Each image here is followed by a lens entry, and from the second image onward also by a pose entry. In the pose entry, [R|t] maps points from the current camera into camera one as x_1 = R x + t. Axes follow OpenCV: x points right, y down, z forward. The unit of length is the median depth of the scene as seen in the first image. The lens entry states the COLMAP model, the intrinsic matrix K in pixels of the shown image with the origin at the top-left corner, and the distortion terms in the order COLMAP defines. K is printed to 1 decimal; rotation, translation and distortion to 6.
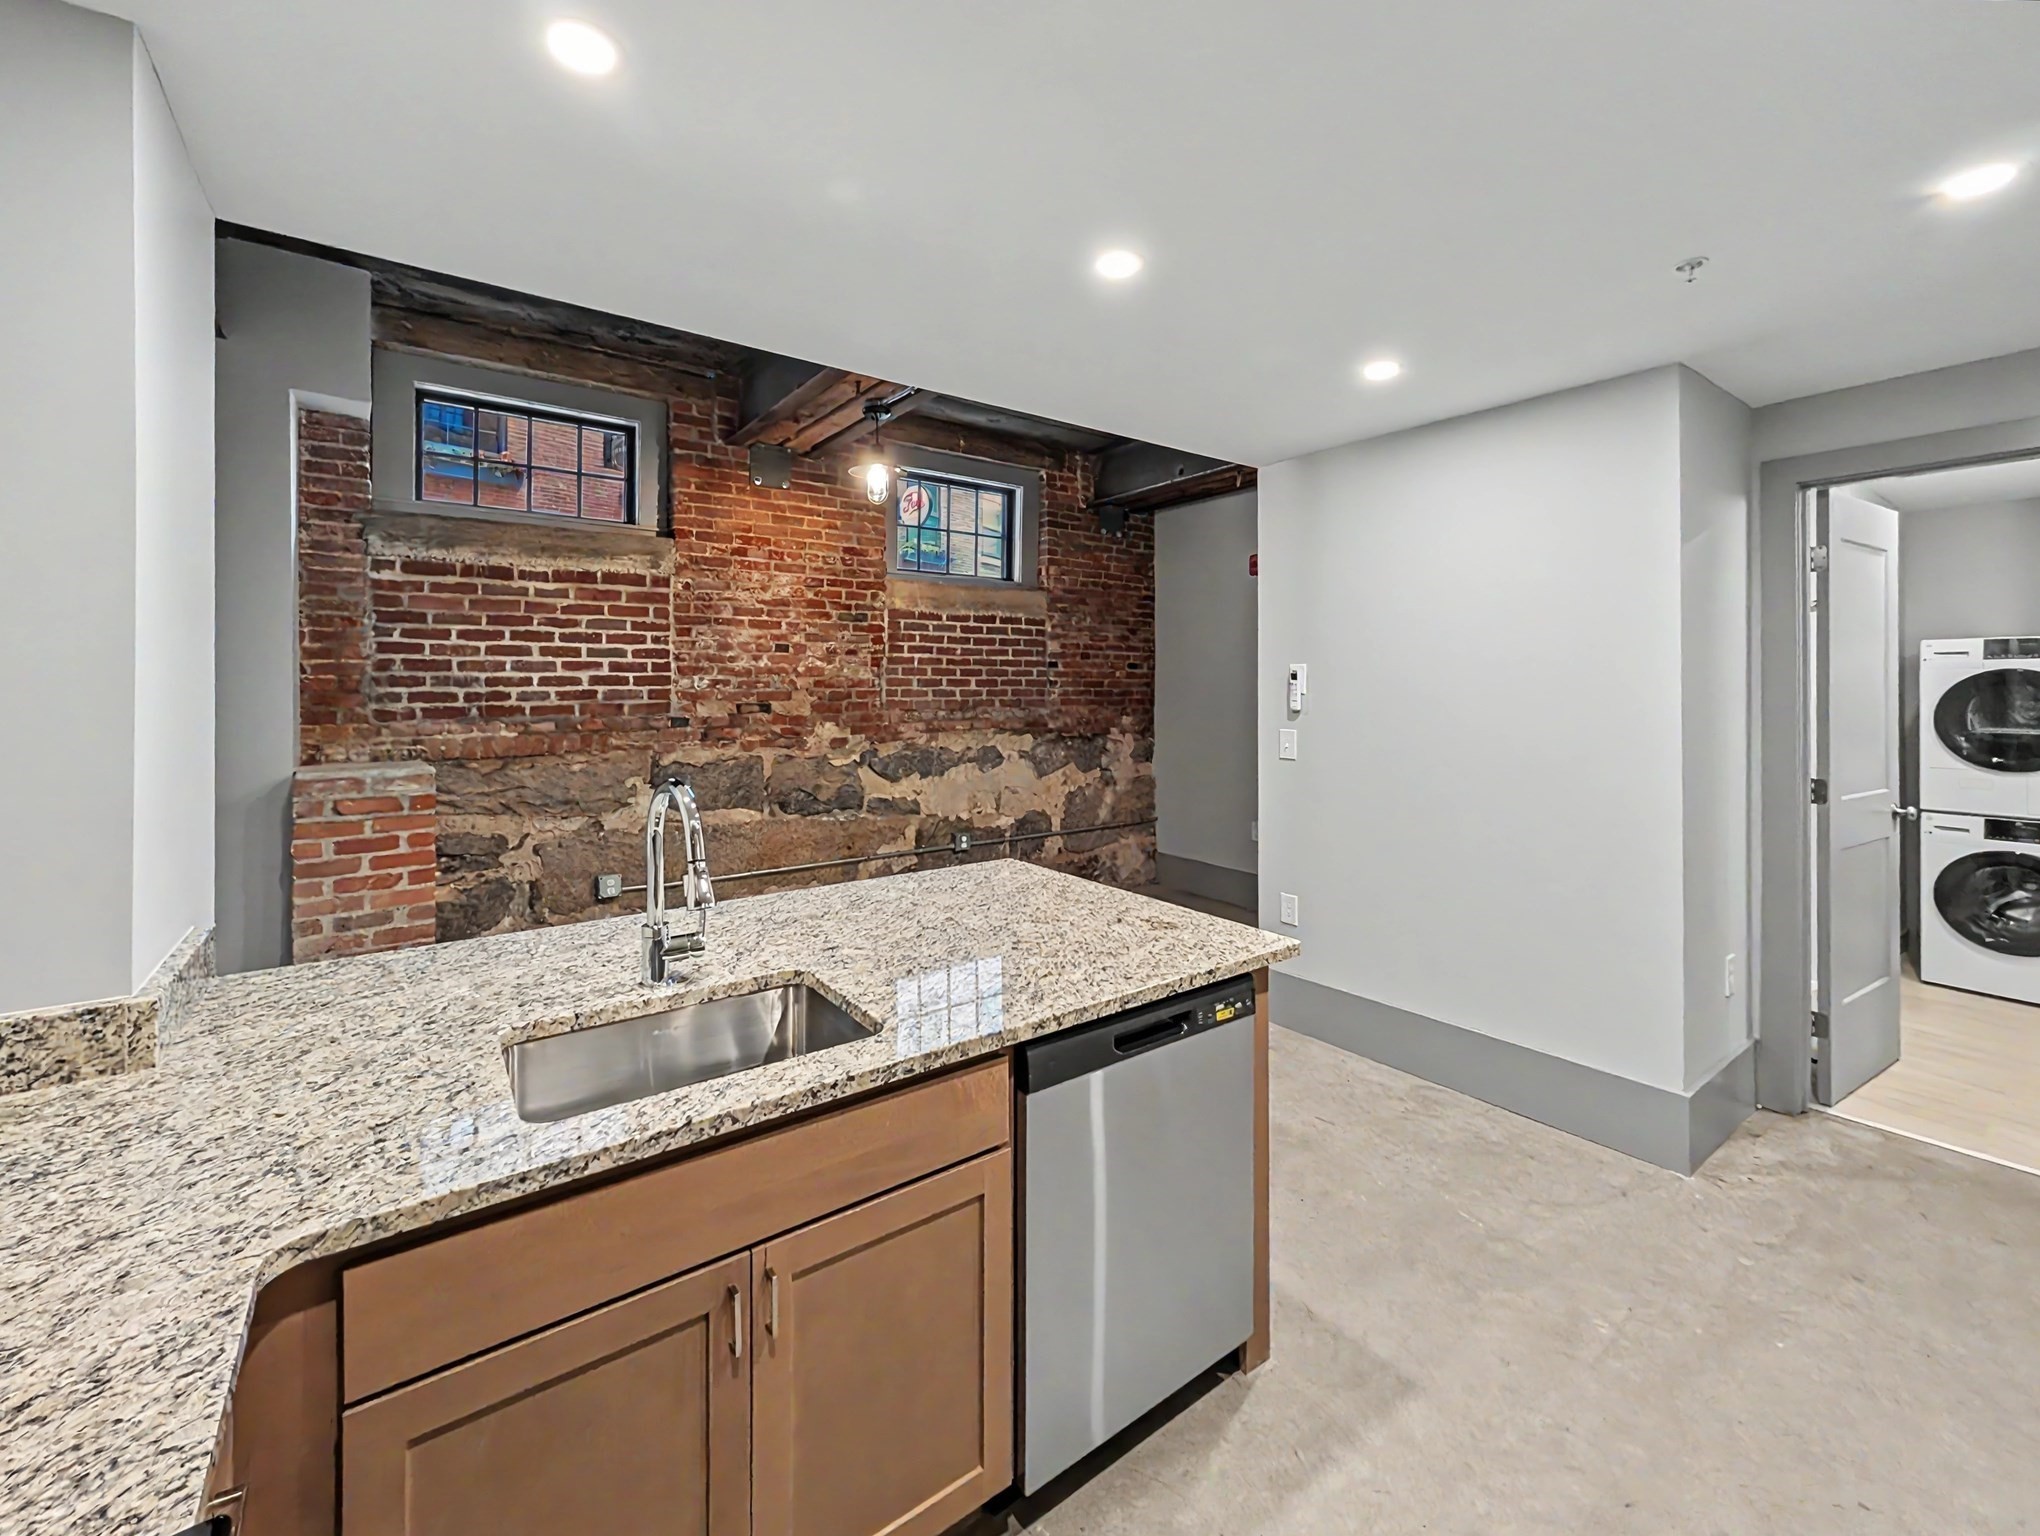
lens RADIAL K [[855.3, 0, 1015.3], [0, 855.3, 680.7], [0, 0, 1]] dist [-0.001691, -0.000243]
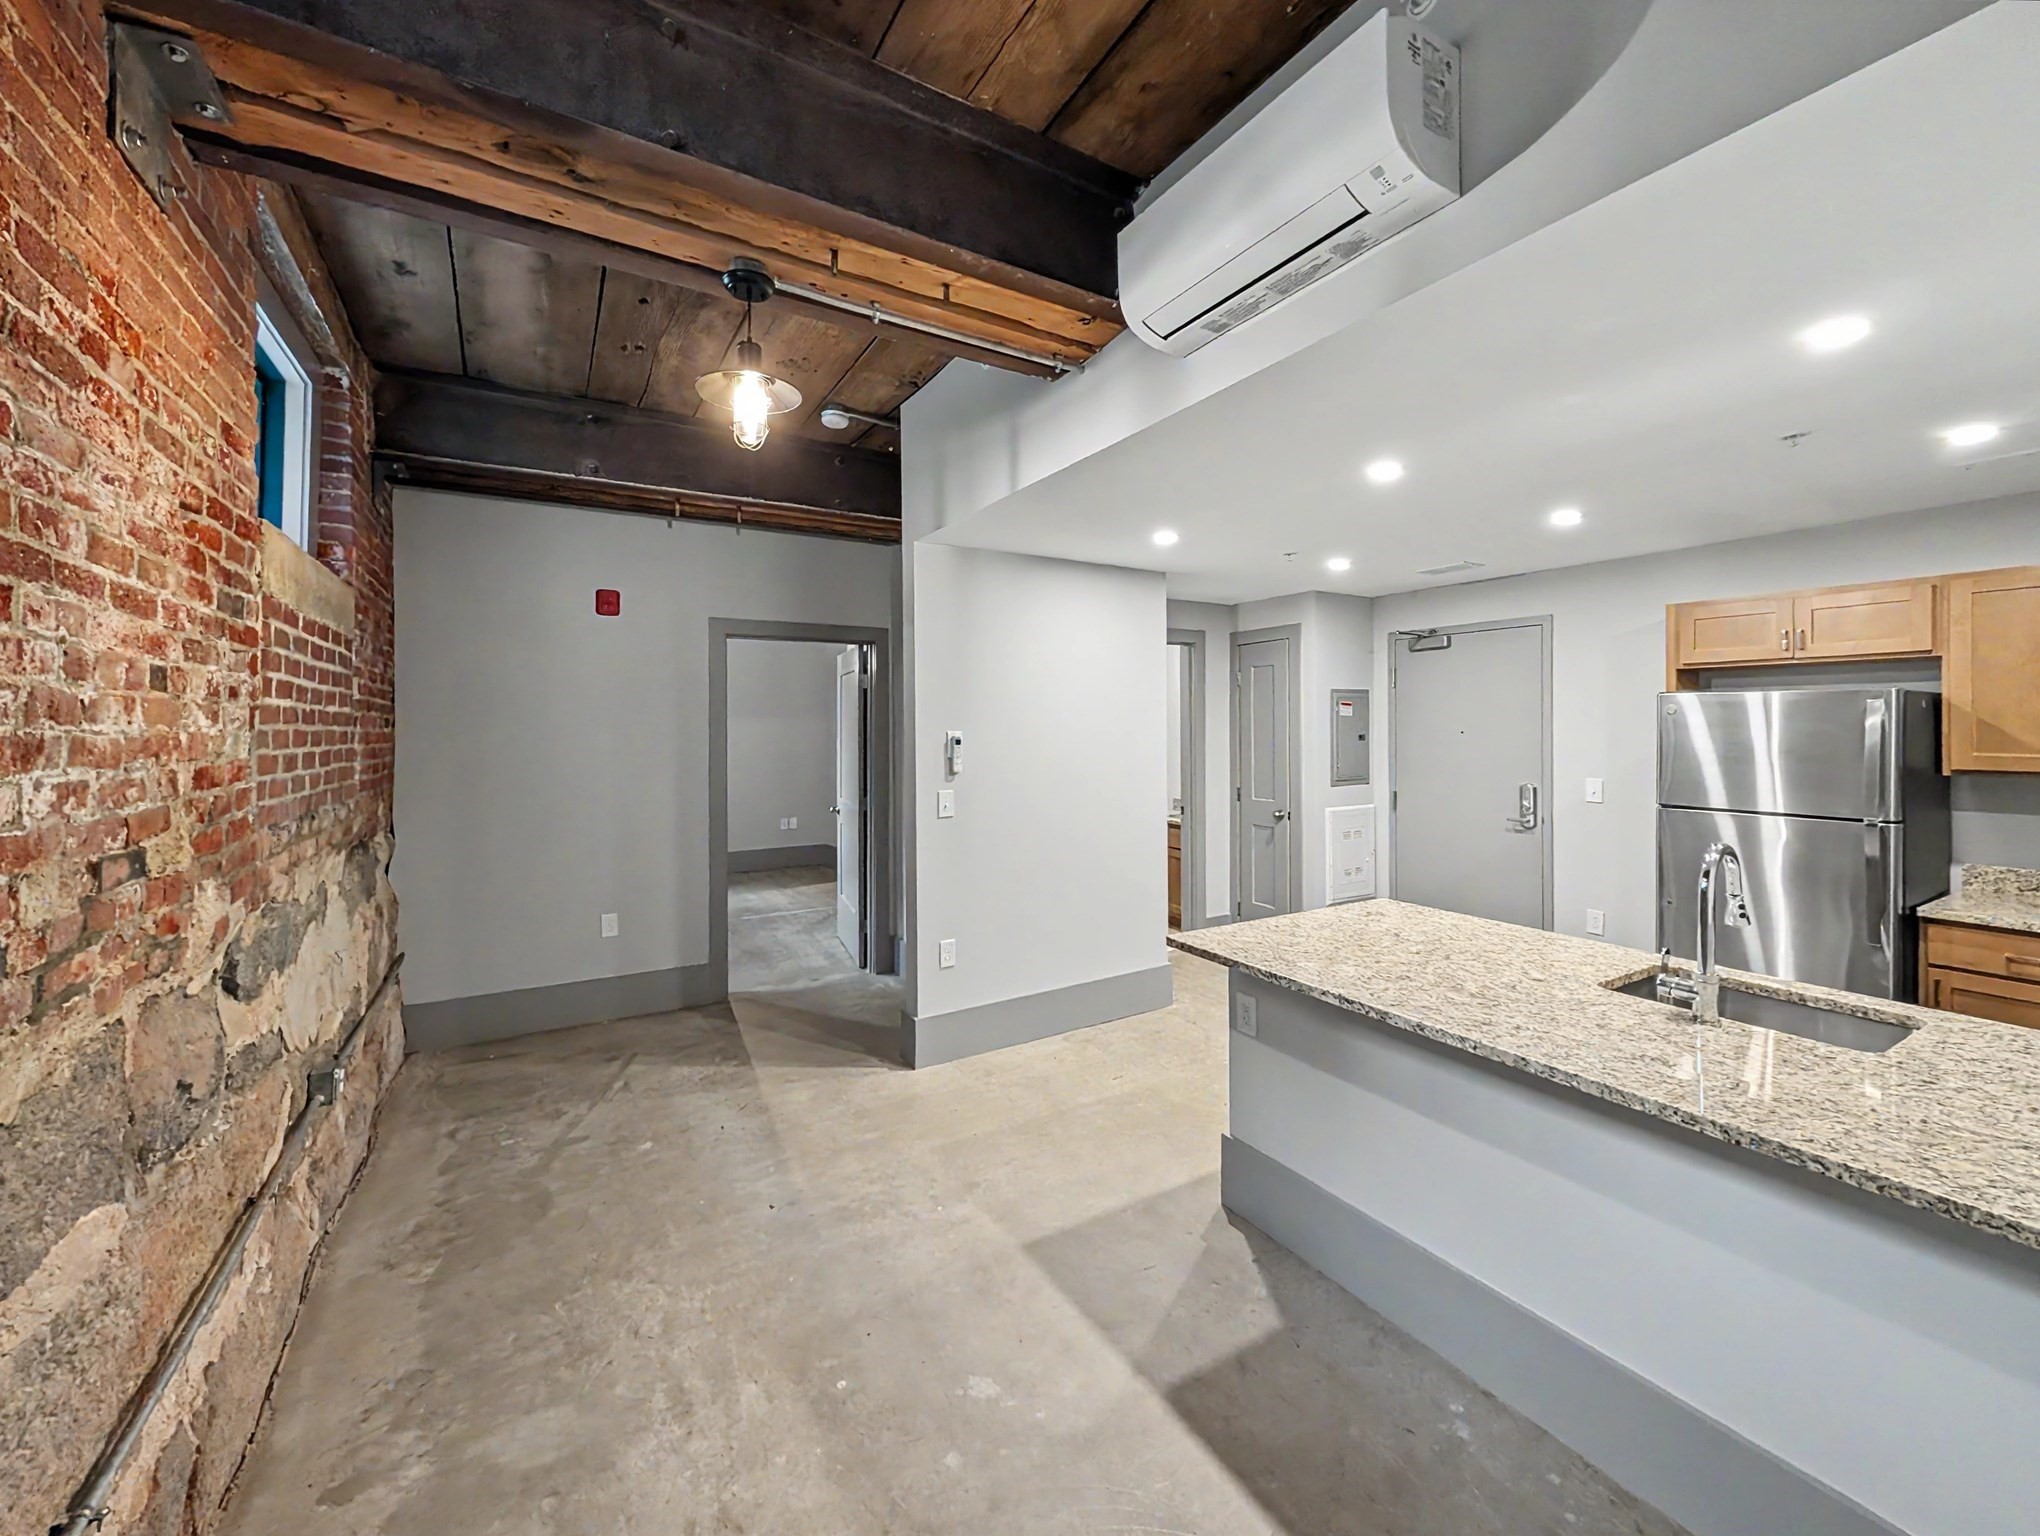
lens RADIAL K [[815.5, 0, 1015.0], [0, 815.5, 727.4], [0, 0, 1]] dist [-0.000613, -0.000149]
pose [[0.088318, -0.000464, 0.996092, -0.583967], [-0.000613, 1.000000, 0.000520, -0.019791], [-0.996092, -0.000656, 0.088317, 0.666930]]
